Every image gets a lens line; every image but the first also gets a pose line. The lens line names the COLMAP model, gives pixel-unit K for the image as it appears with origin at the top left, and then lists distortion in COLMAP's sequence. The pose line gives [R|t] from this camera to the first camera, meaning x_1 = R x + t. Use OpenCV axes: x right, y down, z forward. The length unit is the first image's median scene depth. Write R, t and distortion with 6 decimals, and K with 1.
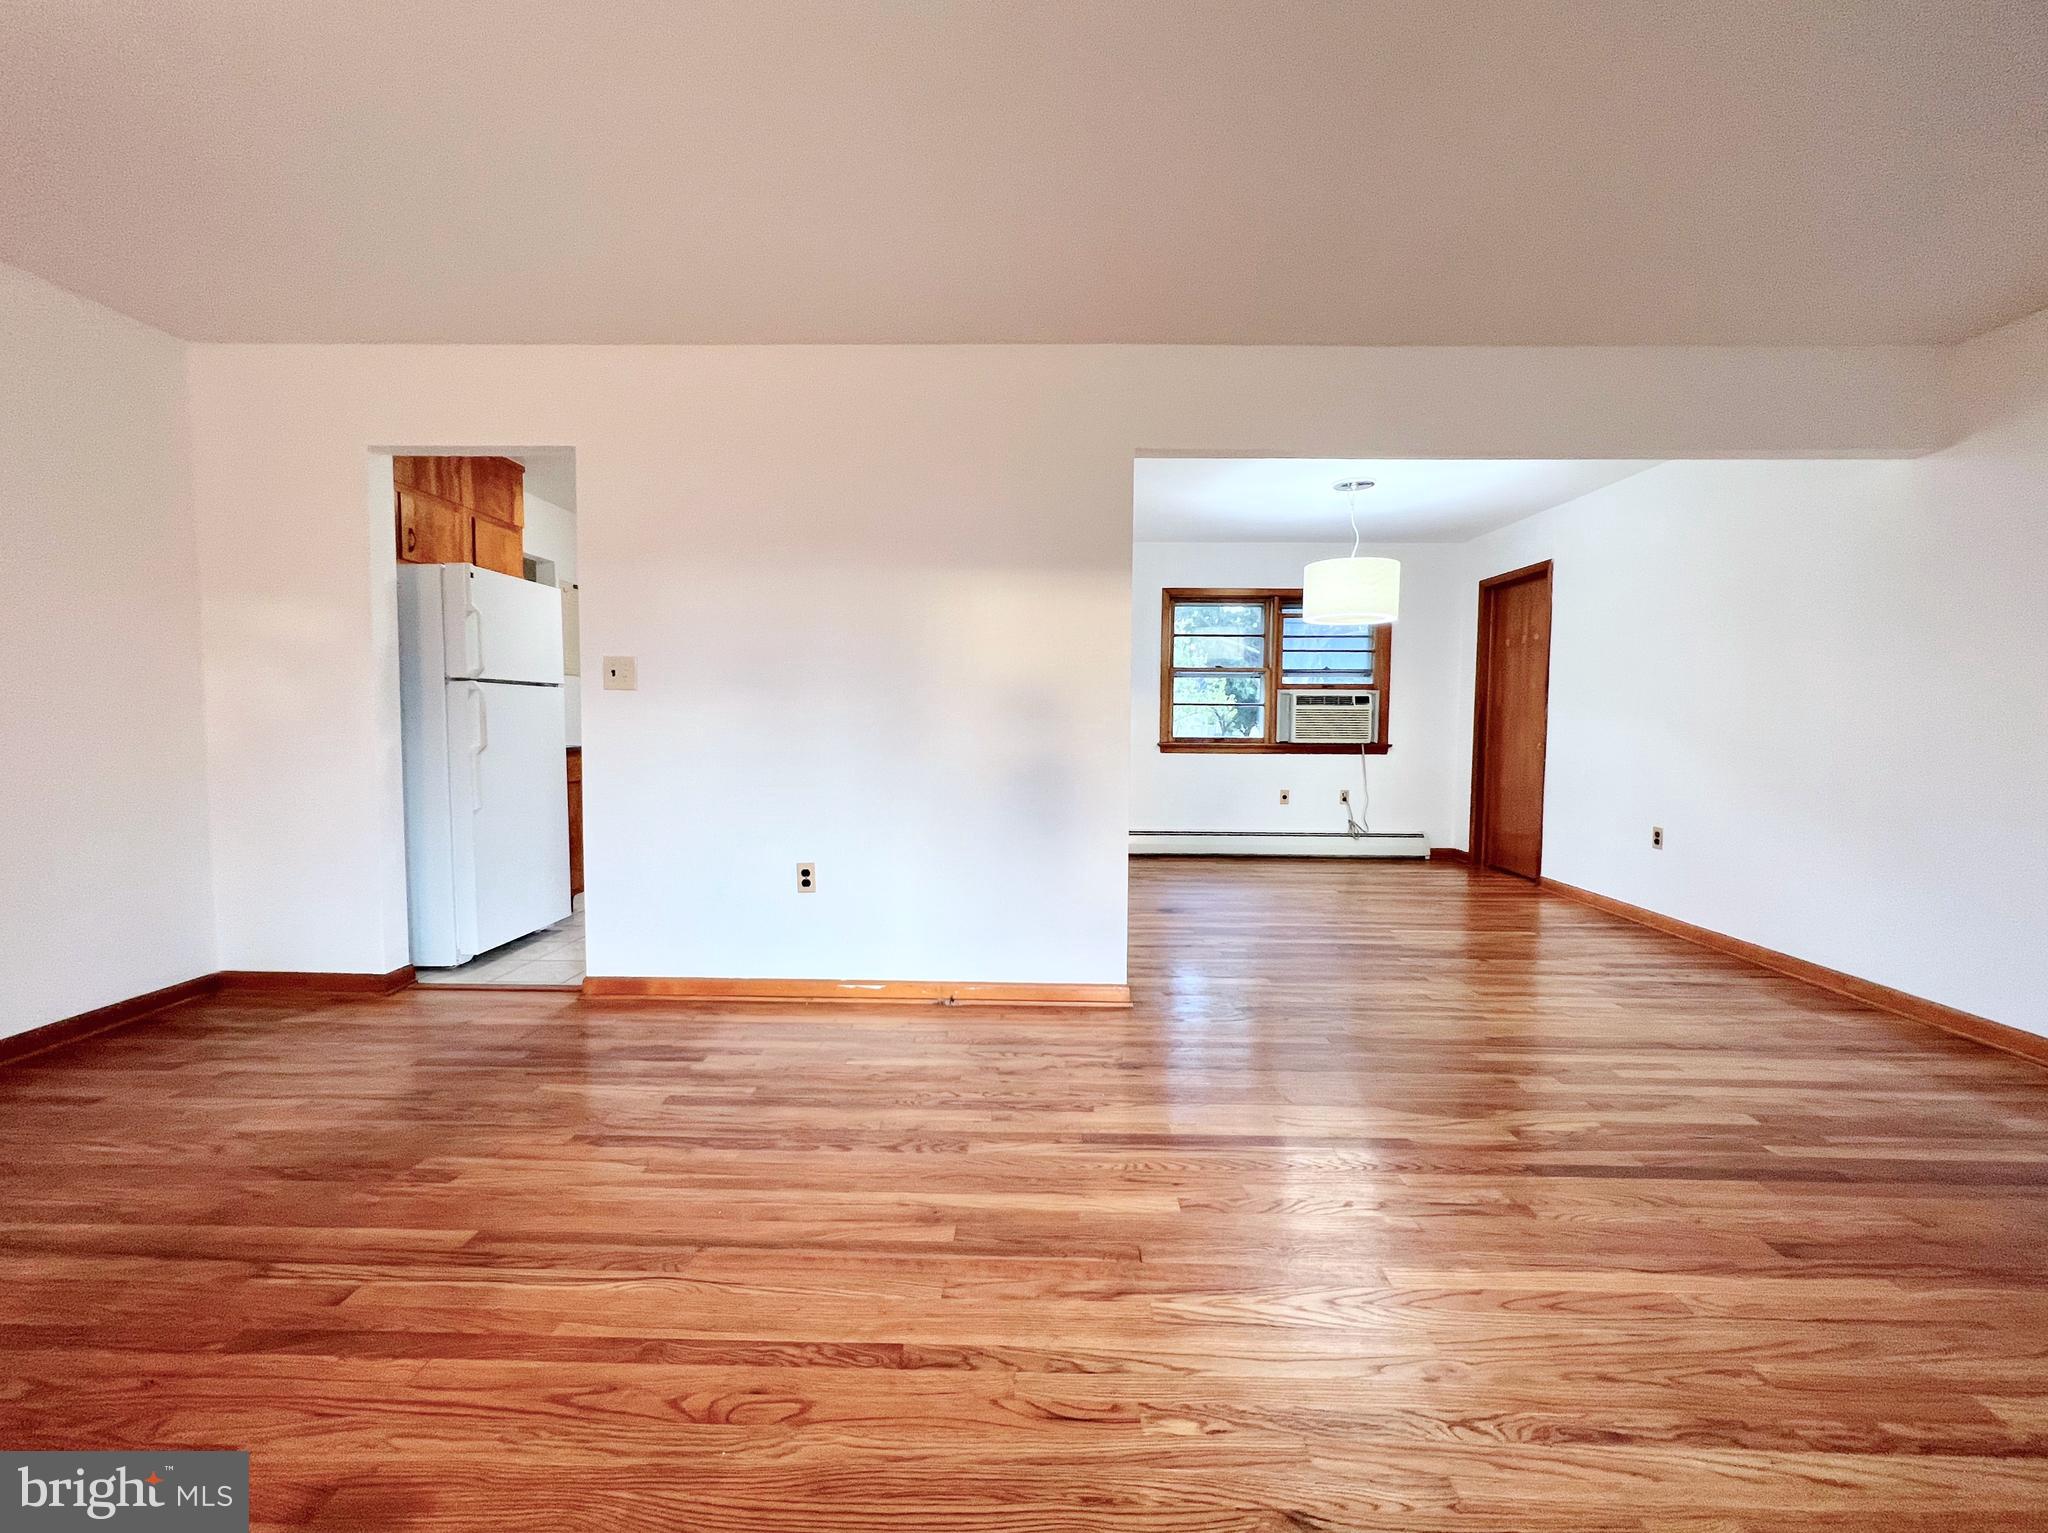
lens RADIAL K [[835.1, 0, 1024.0], [0, 835.1, 766.5], [0, 0, 1]] dist [0.000419, 0.000007]
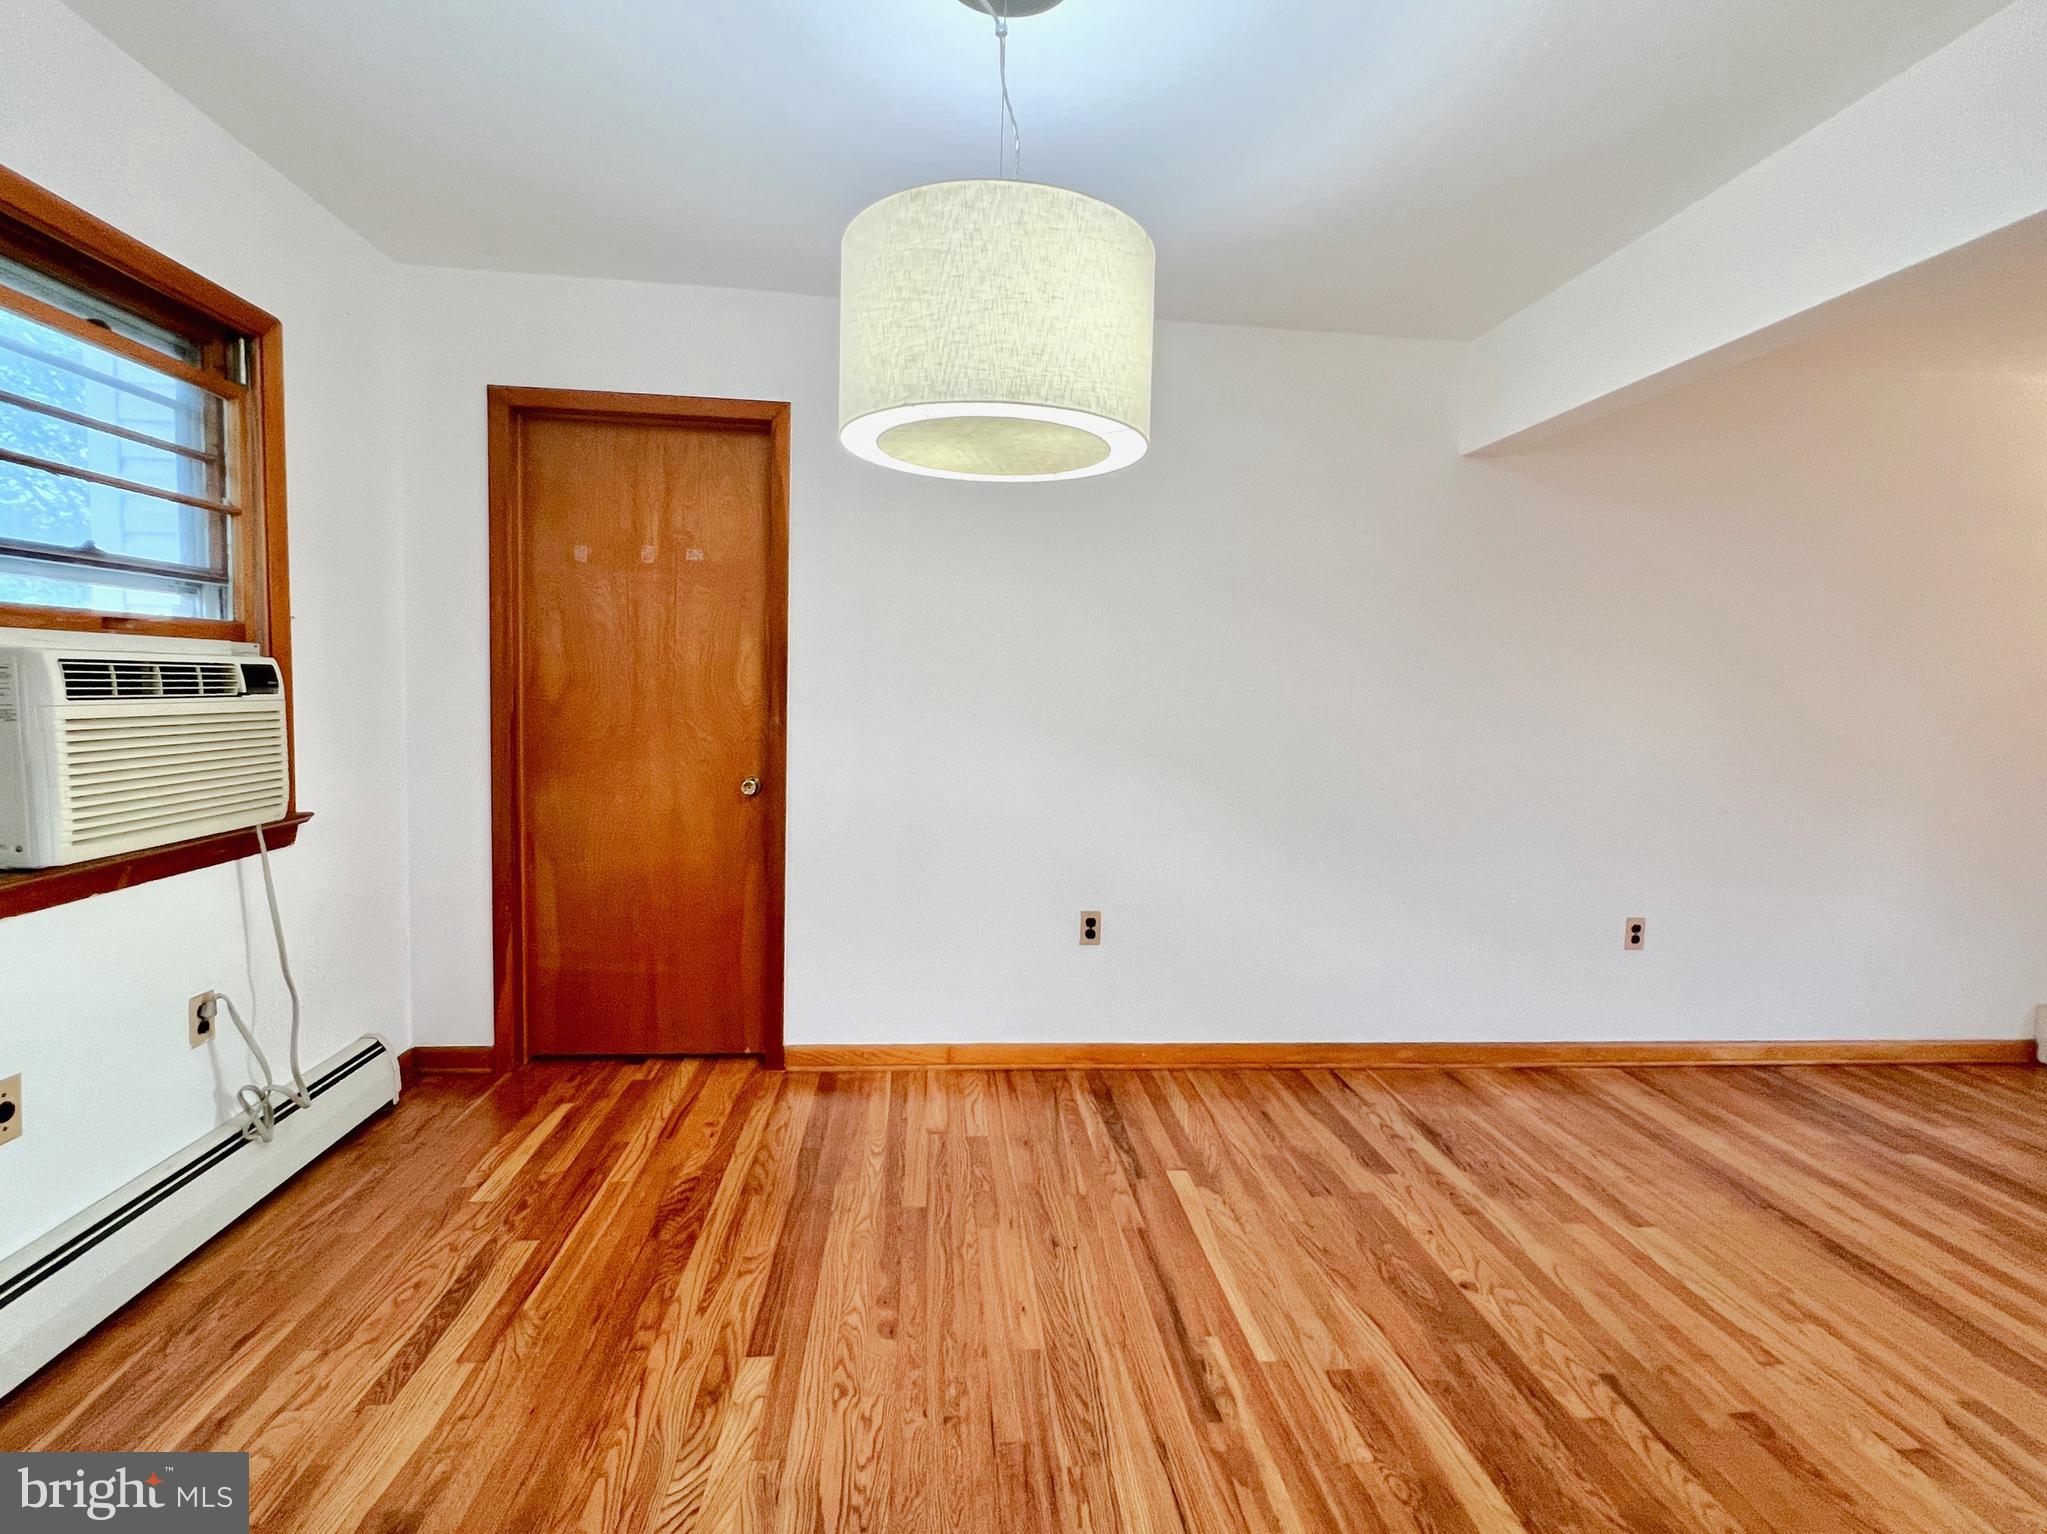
lens RADIAL K [[970.0, 0, 1023.5], [0, 970.0, 767.0], [0, 0, 1]] dist [-0.000534, 0.000013]
pose [[-0.116885, -0.094583, 0.988631, 0.070821], [0.026811, 0.994791, 0.098342, -0.151877], [-0.992783, 0.038001, -0.113741, 1.574727]]
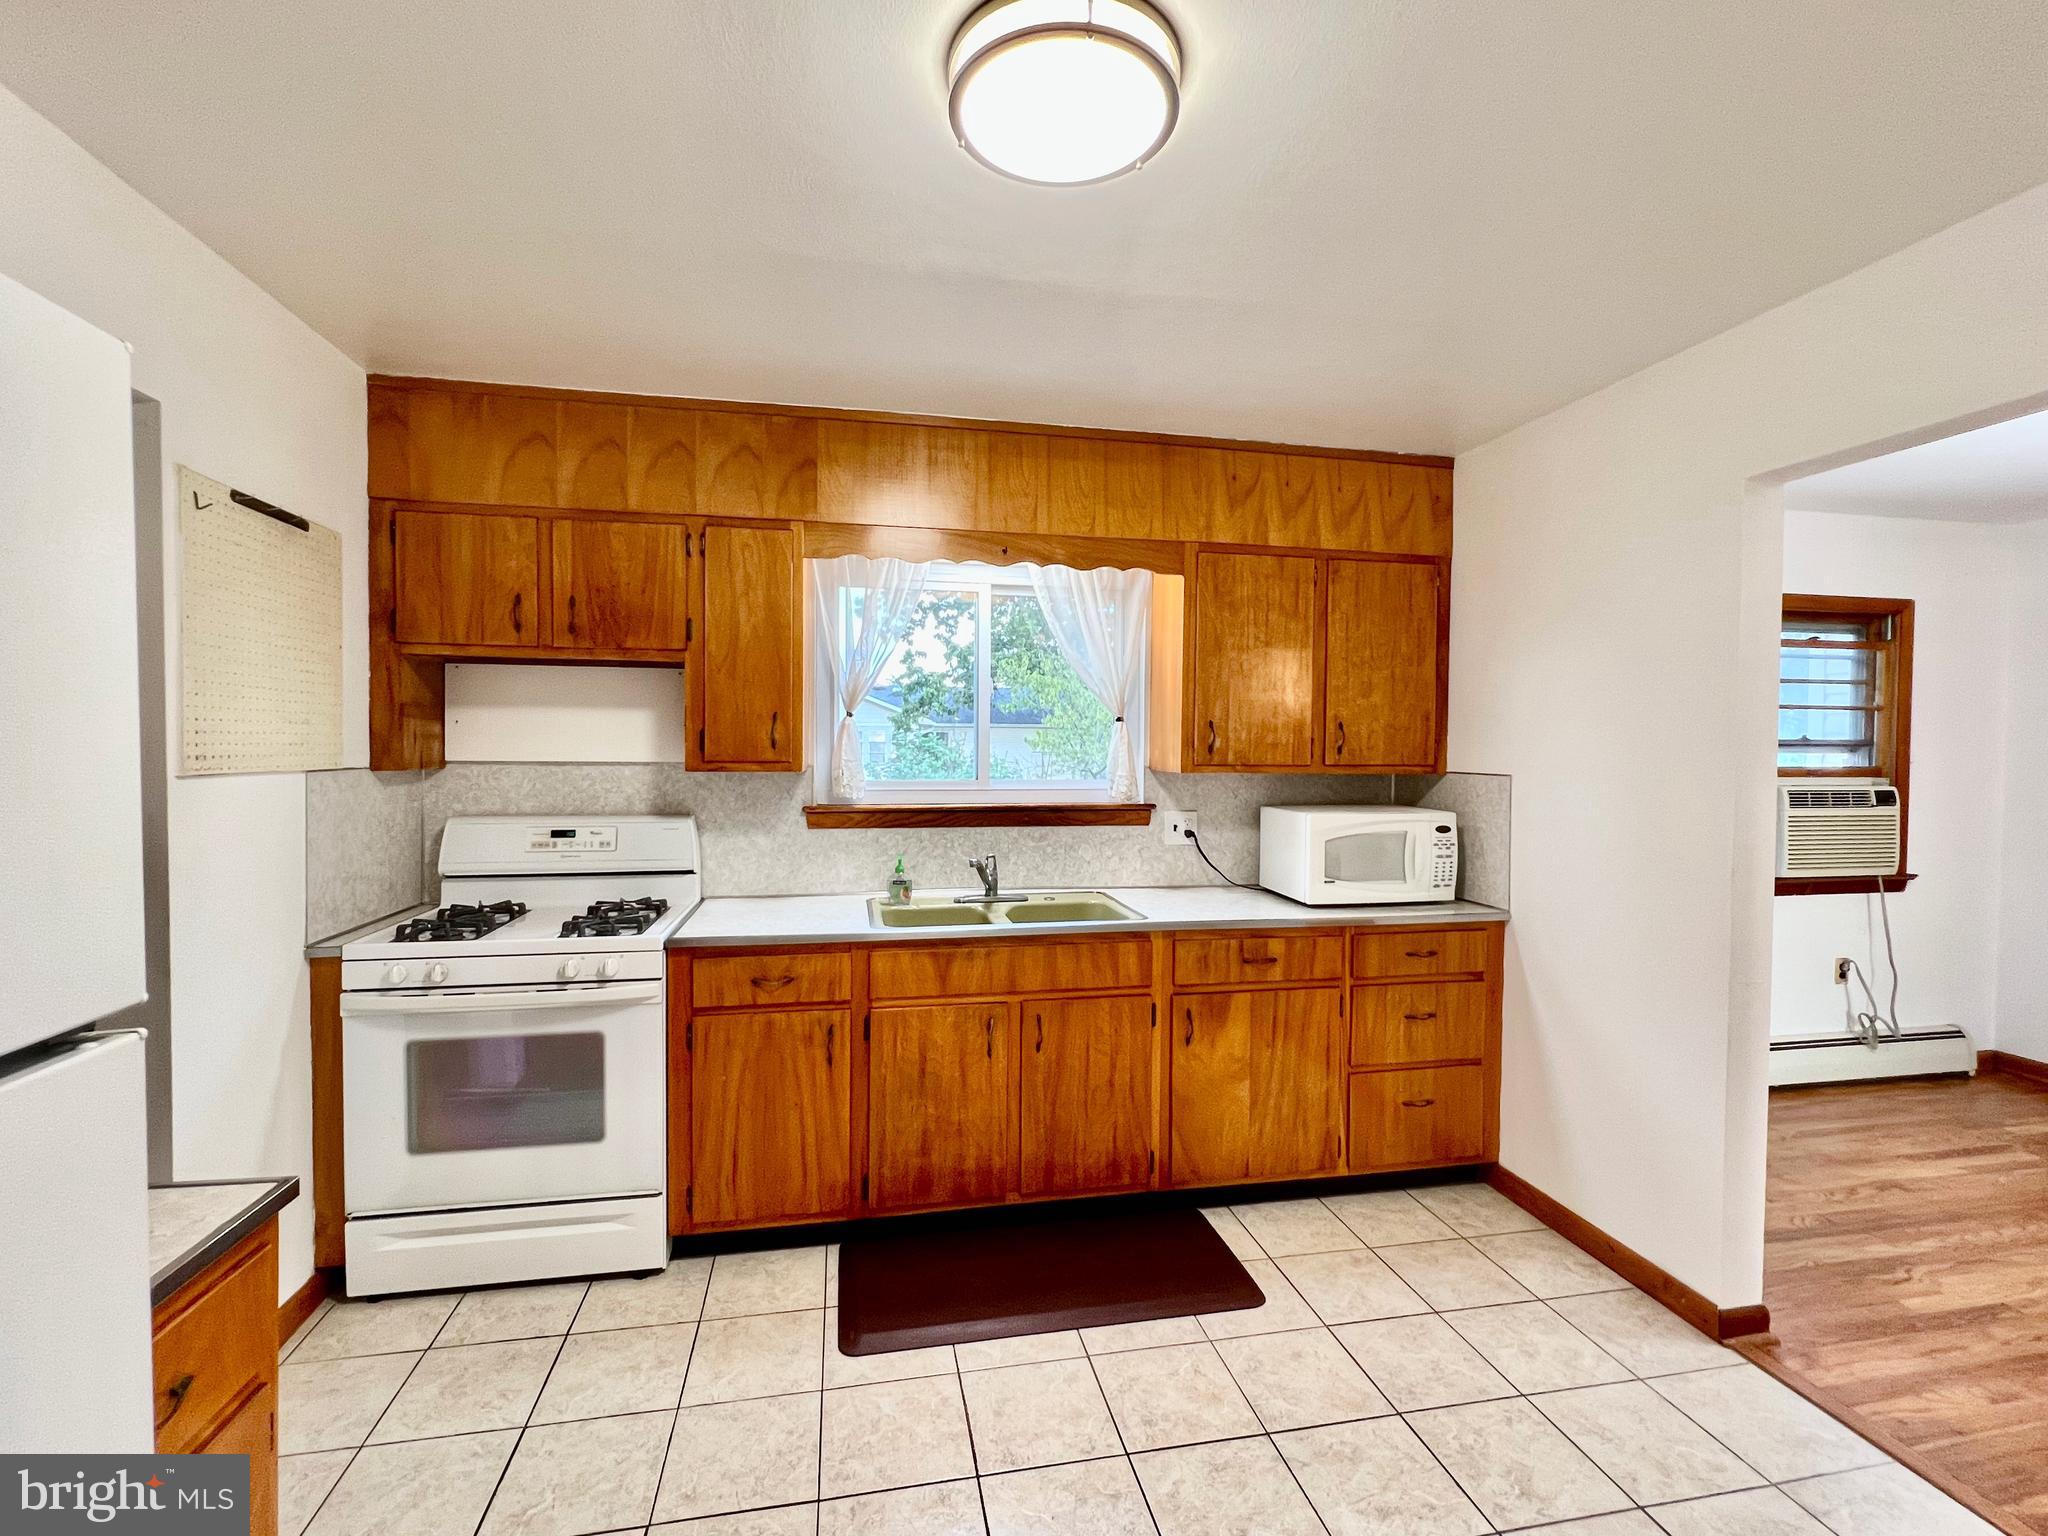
lens RADIAL K [[921.9, 0, 1024.0], [0, 921.9, 768.0], [0, 0, 1]] dist [-0.001882, -0.000436]
pose [[0.976241, -0.006172, 0.216601, -0.579046], [0.014113, 0.999283, -0.035136, -0.174578], [-0.216229, 0.037358, 0.975628, 1.072741]]
